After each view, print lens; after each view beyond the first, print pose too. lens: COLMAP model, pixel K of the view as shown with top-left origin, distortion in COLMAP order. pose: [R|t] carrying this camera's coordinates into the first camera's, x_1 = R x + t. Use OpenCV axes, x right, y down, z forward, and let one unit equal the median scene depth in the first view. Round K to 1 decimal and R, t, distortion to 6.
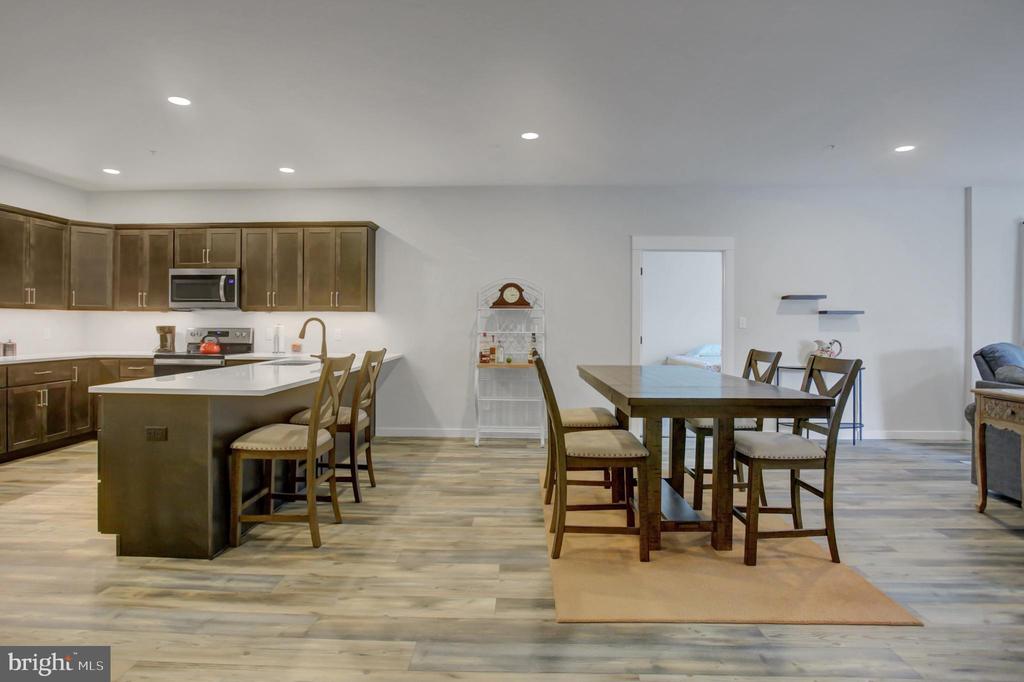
lens RADIAL K [[561.2, 0, 509.4], [0, 561.2, 320.1], [0, 0, 1]] dist [-0.034026, 0.001590]
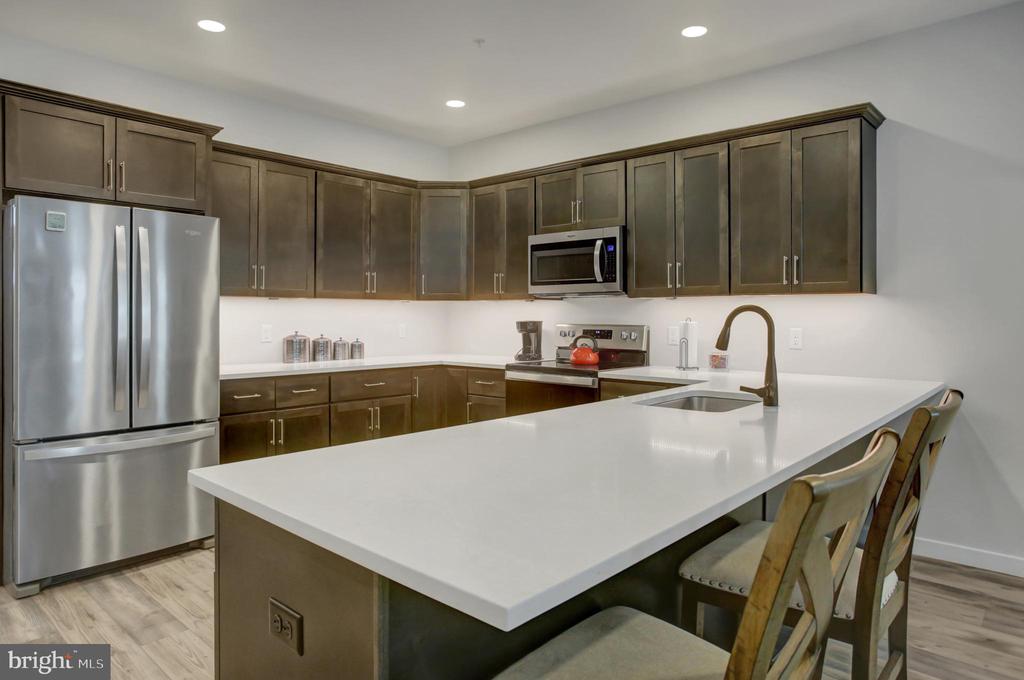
lens RADIAL K [[649.0, 0, 489.8], [0, 649.0, 315.3], [0, 0, 1]] dist [-0.024527, 0.000336]
pose [[0.748039, -0.002133, -0.663651, -0.127263], [0.005171, 0.999983, 0.002615, 0.000782], [0.663634, -0.005388, 0.748038, 0.376950]]
